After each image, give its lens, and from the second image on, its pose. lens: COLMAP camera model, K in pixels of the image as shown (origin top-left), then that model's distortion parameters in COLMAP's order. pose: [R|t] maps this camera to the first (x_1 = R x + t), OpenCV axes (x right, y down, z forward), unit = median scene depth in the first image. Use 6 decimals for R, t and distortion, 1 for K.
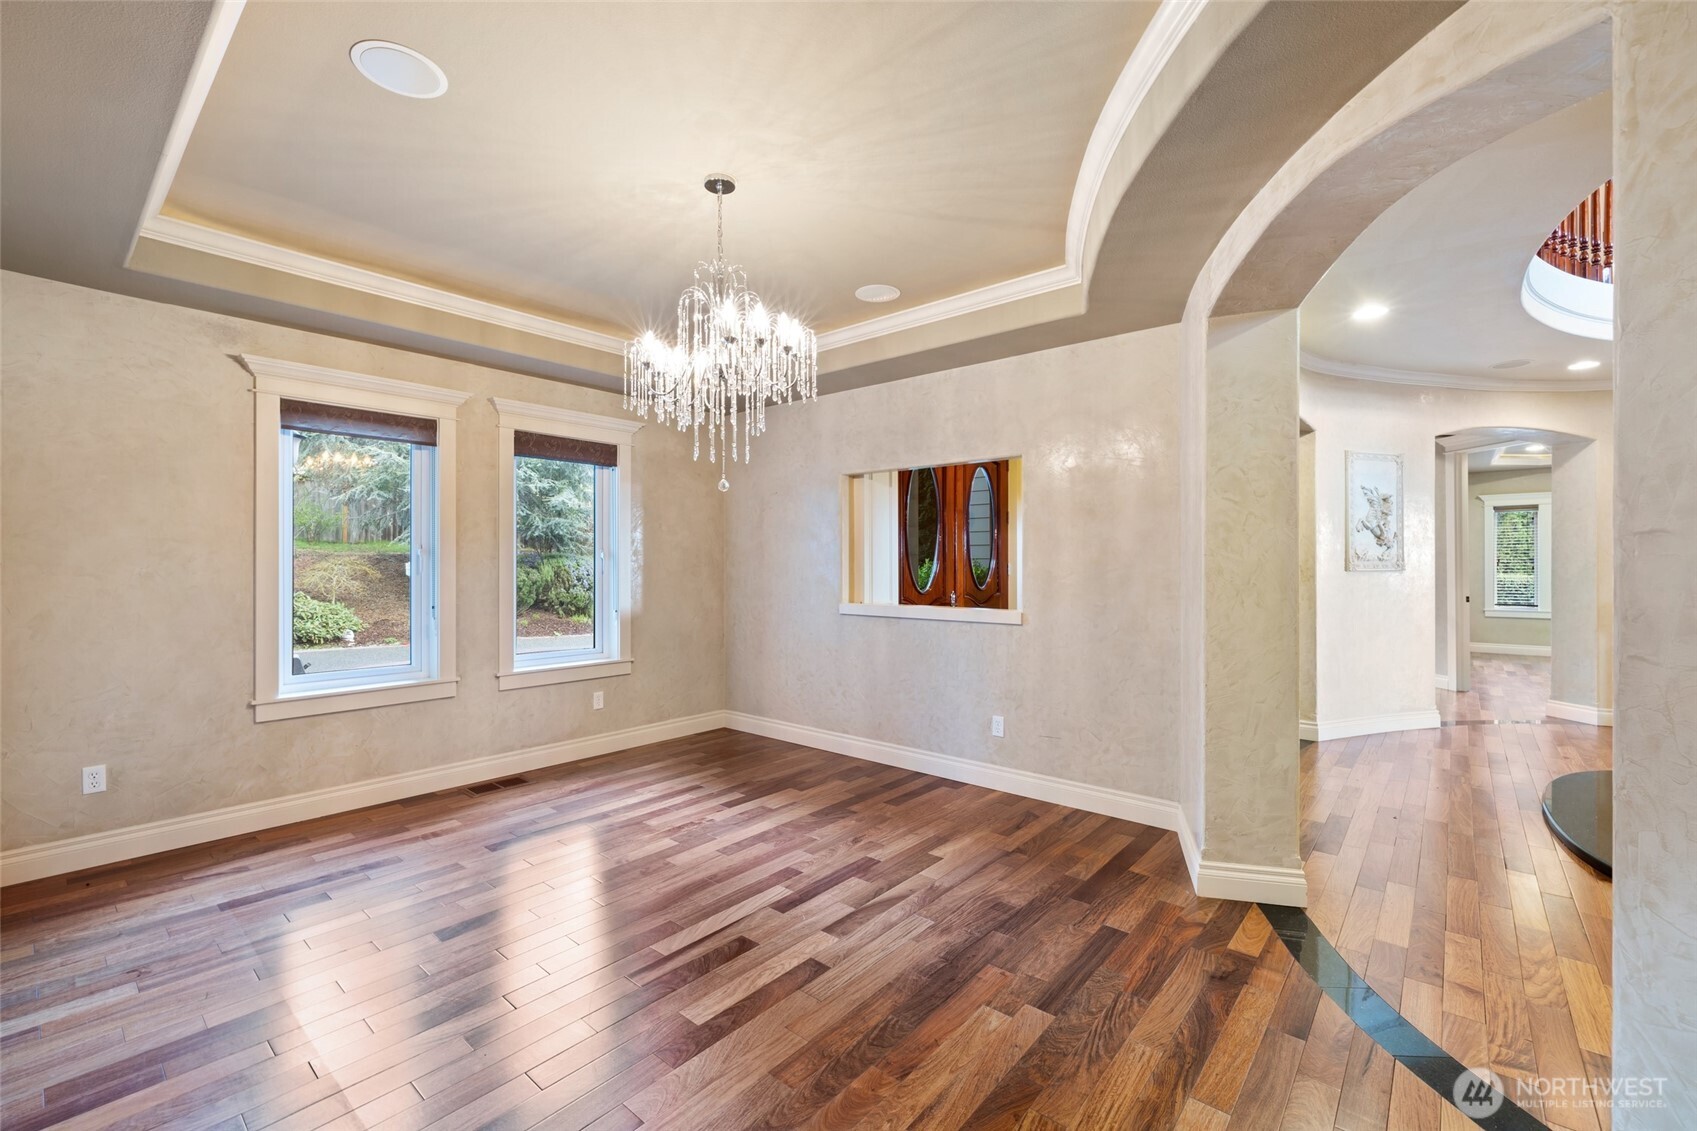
lens RADIAL K [[720.6, 0, 843.3], [0, 720.6, 564.3], [0, 0, 1]] dist [-0.002963, 0.000918]
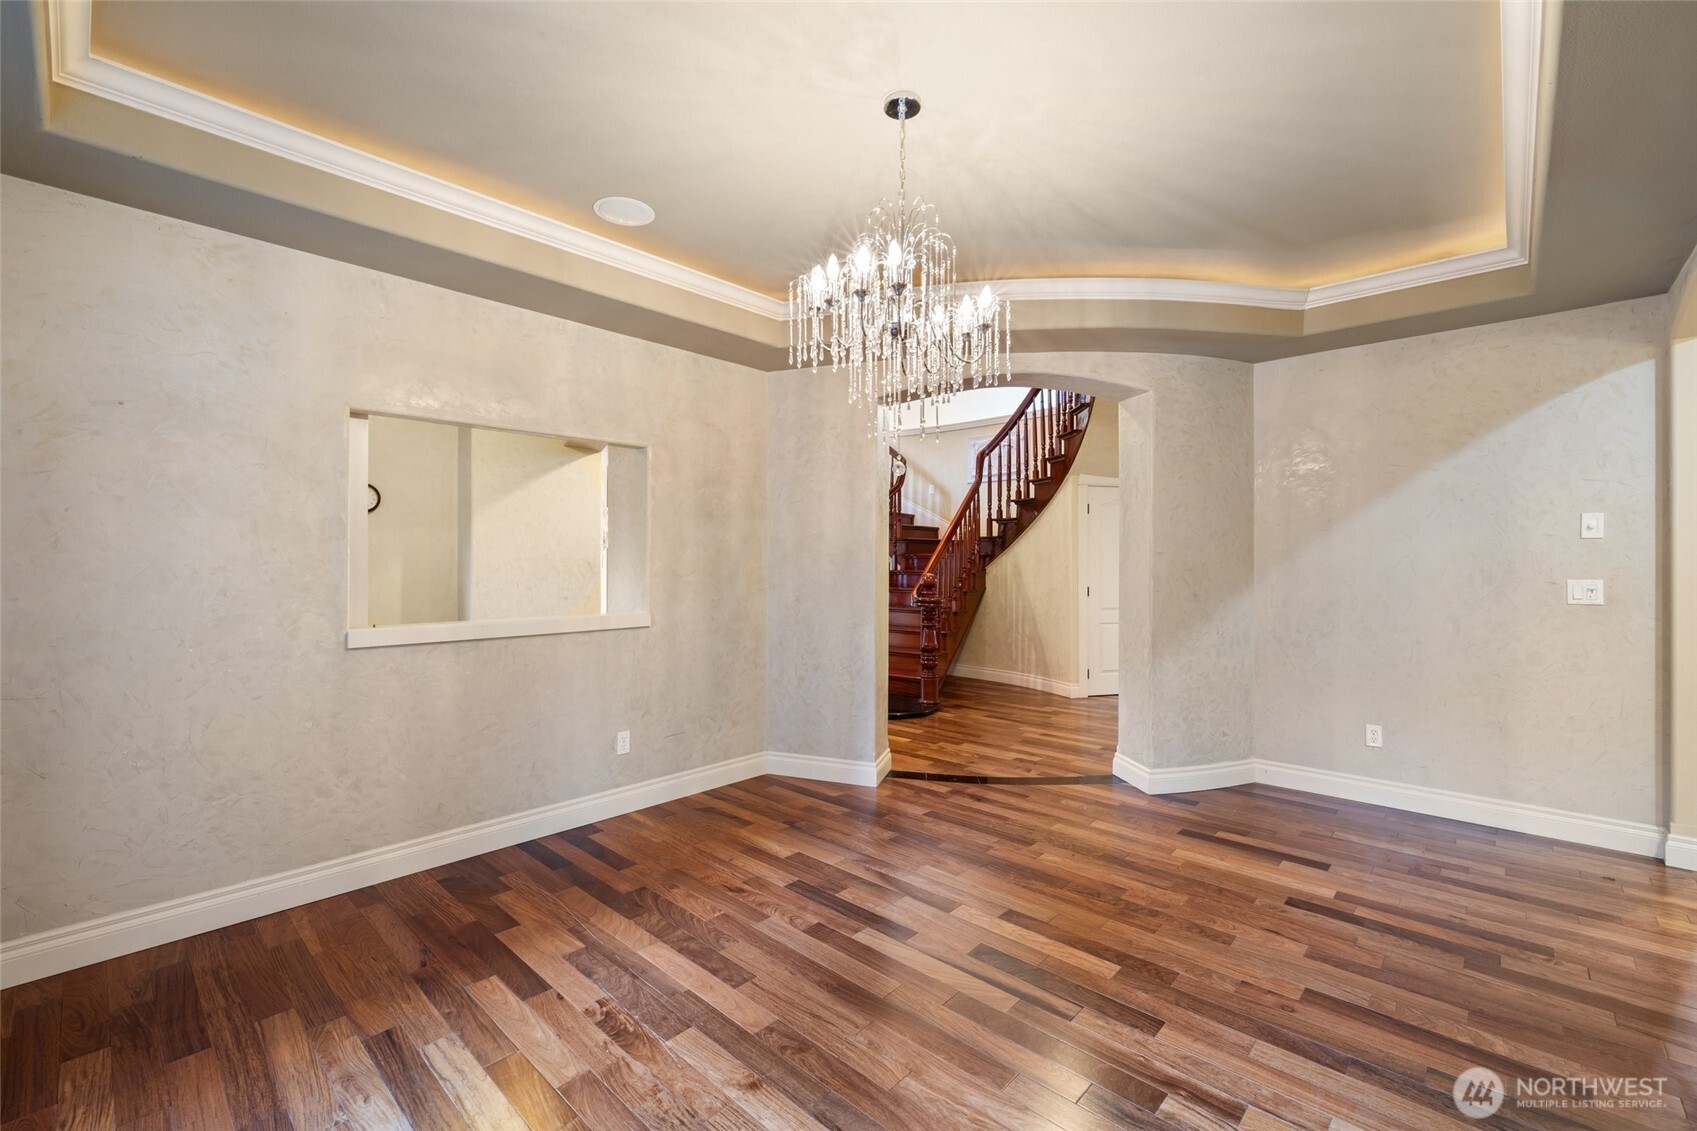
lens RADIAL K [[720.6, 0, 840.4], [0, 720.6, 564.8], [0, 0, 1]] dist [-0.002963, 0.000918]
pose [[0.036139, -0.005533, 0.999331, -0.758256], [0.000432, 0.999985, 0.005521, -0.002398], [-0.999347, 0.000232, 0.036141, 0.786042]]
